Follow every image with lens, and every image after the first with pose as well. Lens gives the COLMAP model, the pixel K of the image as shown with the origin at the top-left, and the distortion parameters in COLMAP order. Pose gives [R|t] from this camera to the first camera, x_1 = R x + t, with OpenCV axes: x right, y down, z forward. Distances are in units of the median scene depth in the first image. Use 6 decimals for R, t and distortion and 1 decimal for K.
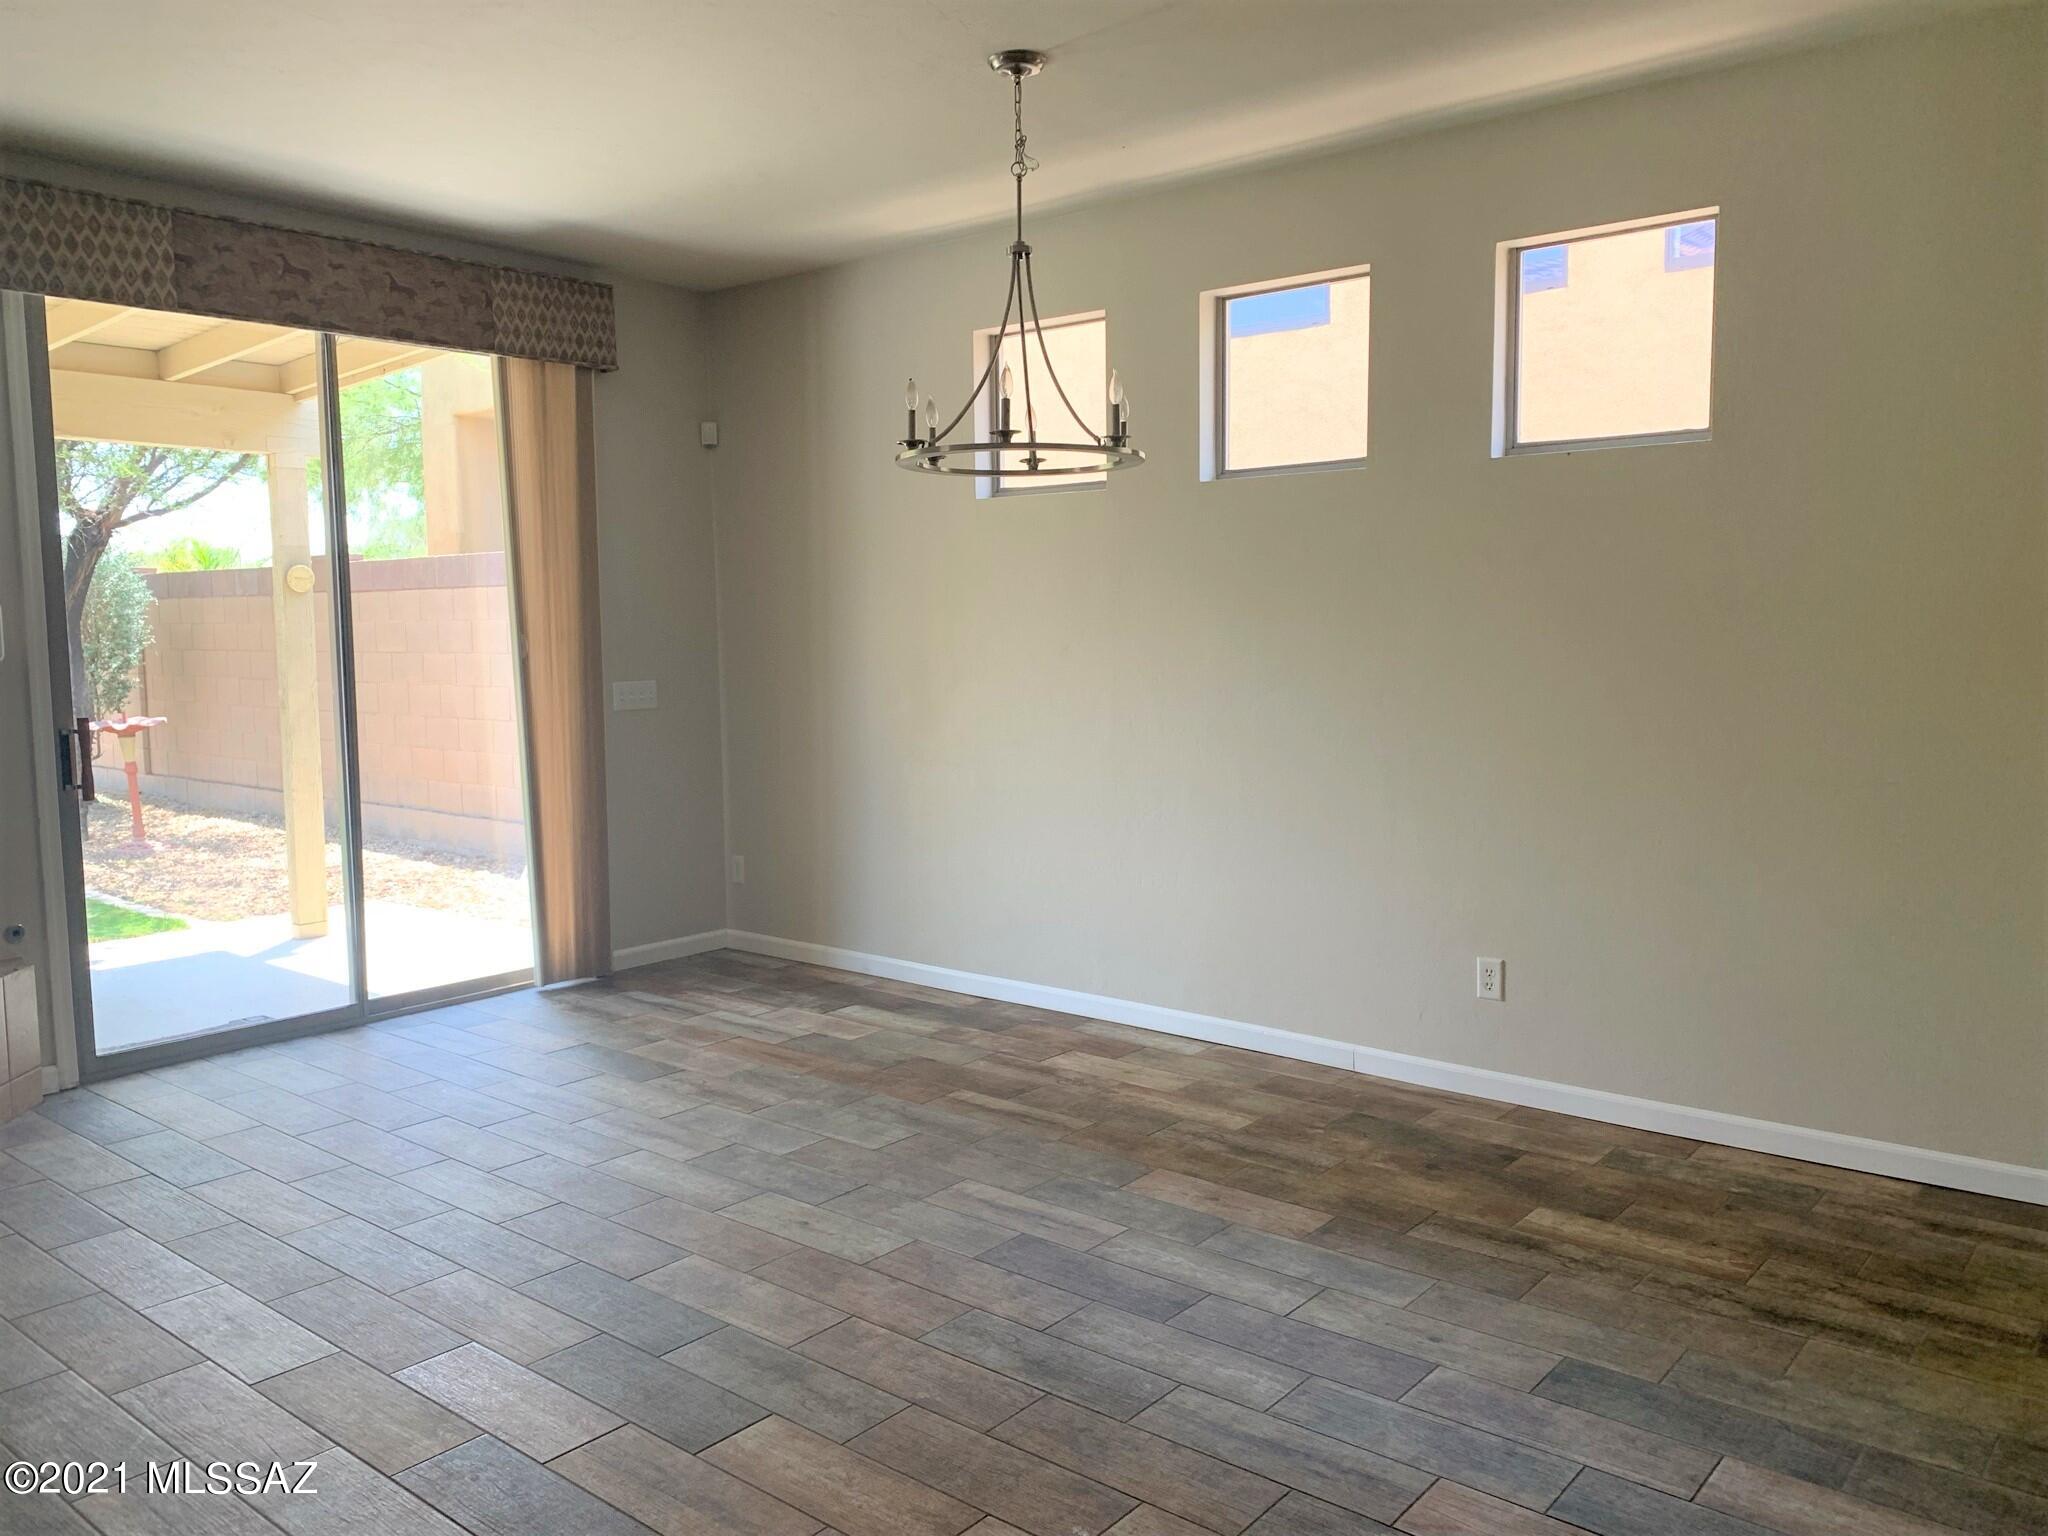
lens RADIAL K [[1563.5, 0, 1037.6], [0, 1563.5, 759.8], [0, 0, 1]] dist [0.031505, -0.025038]
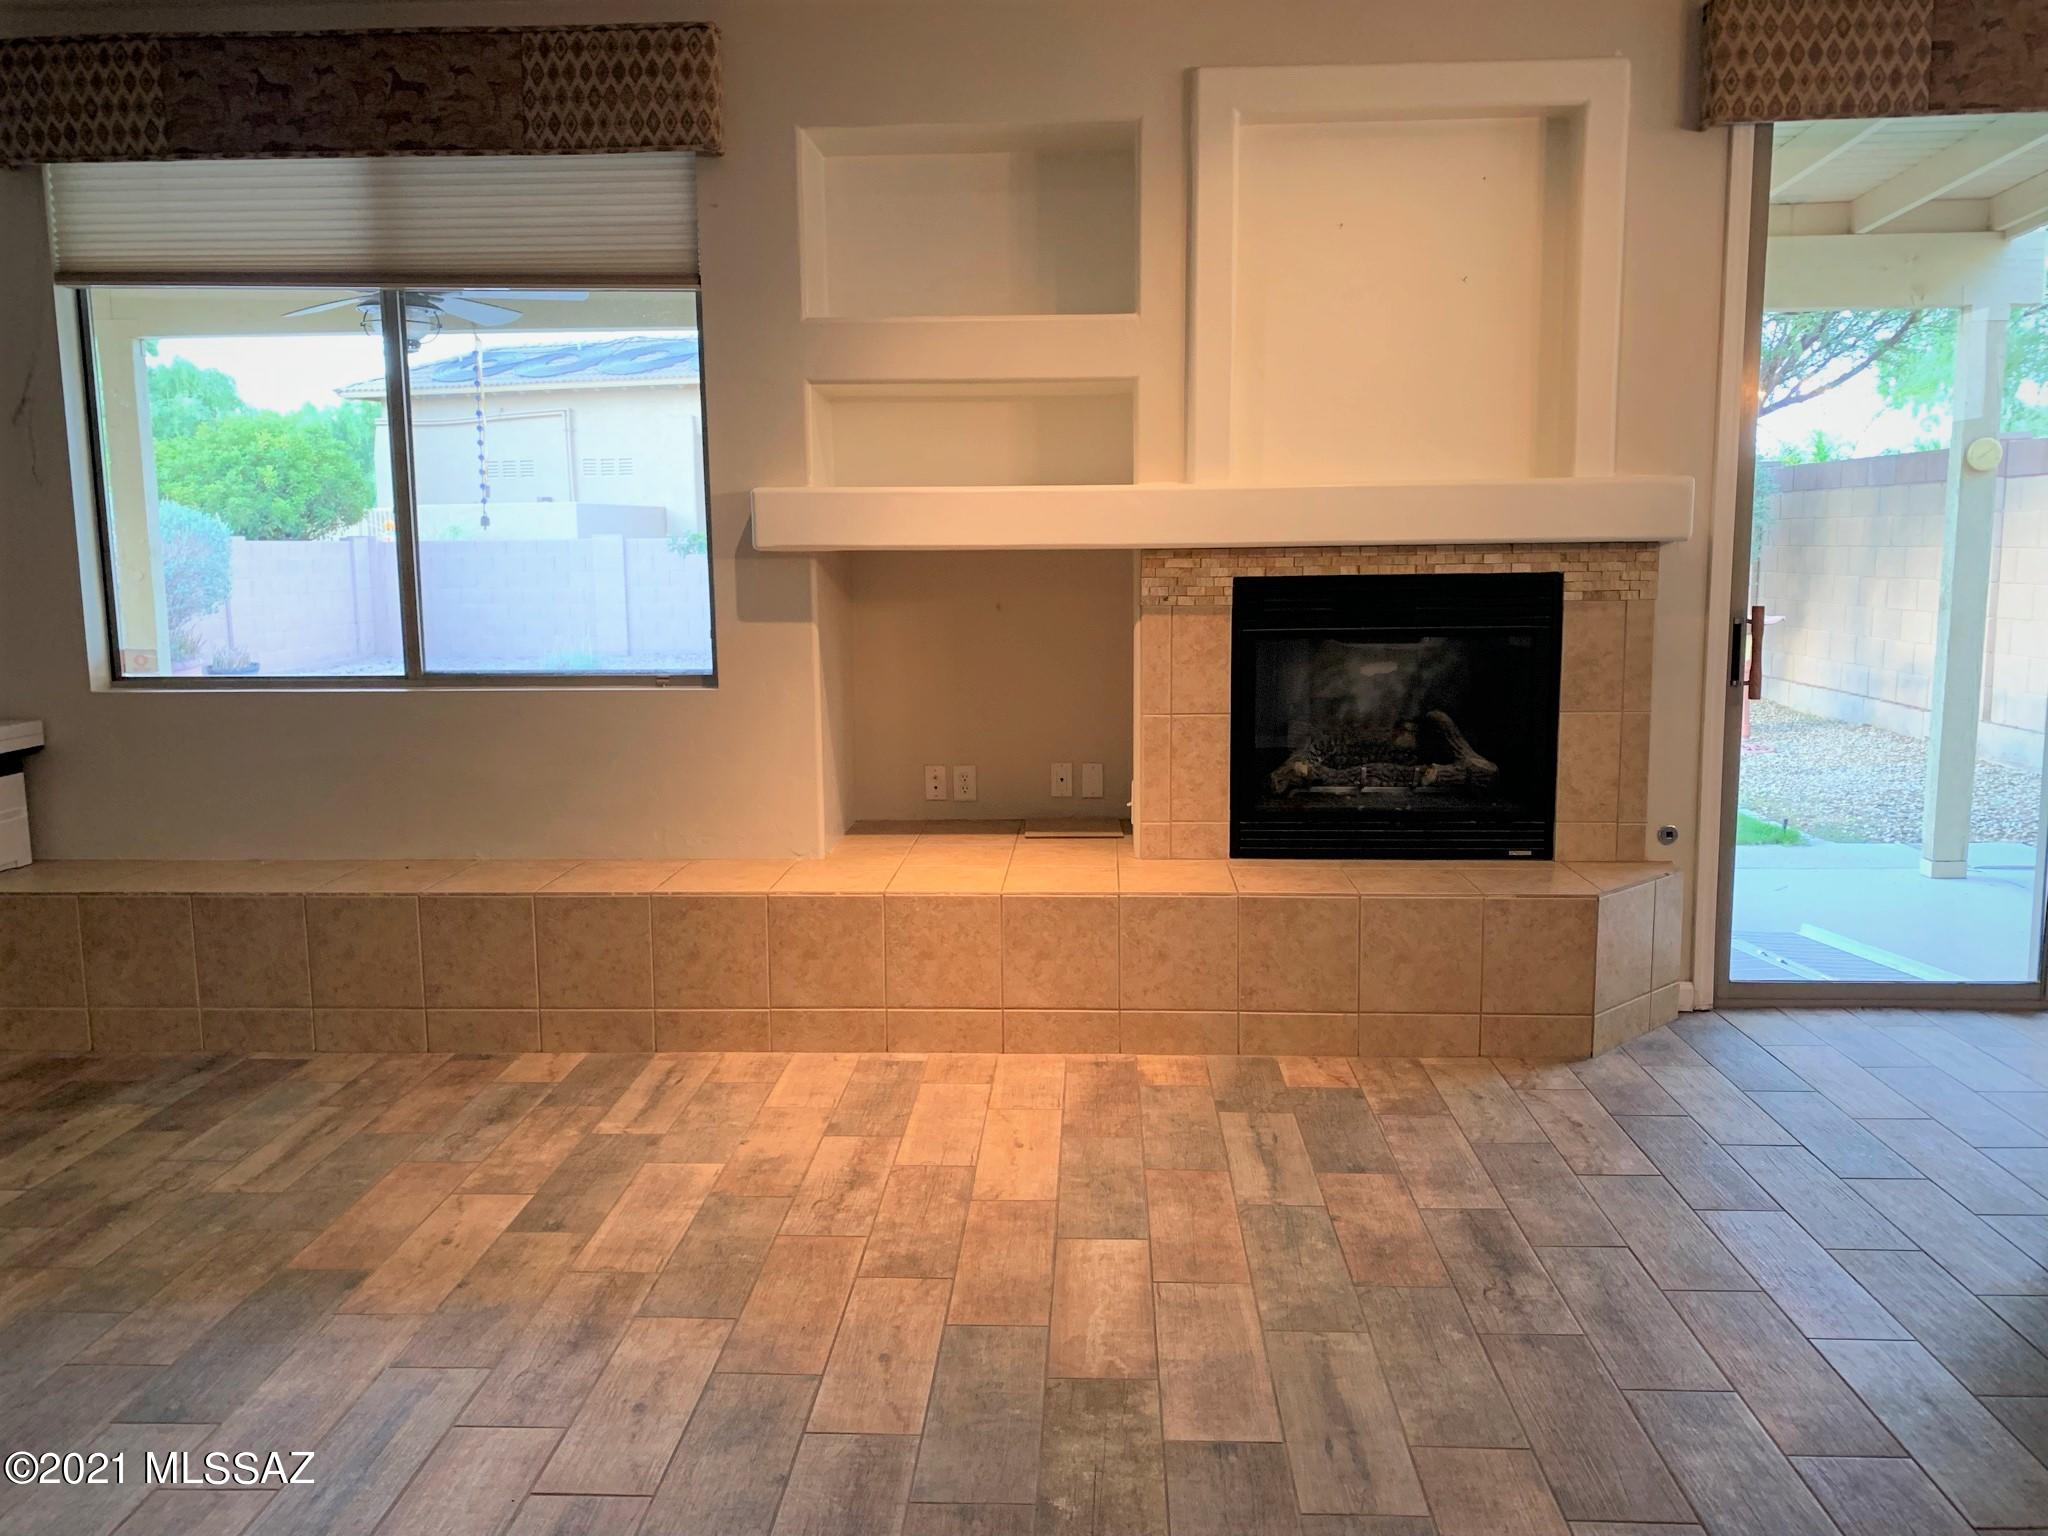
lens RADIAL K [[1563.5, 0, 1030.1], [0, 1563.5, 764.1], [0, 0, 1]] dist [0.031505, -0.025038]
pose [[0.599471, 0.117619, -0.791708, -0.139958], [-0.068293, 0.993053, 0.095821, 0.005289], [0.797478, -0.003373, 0.603339, 0.134757]]
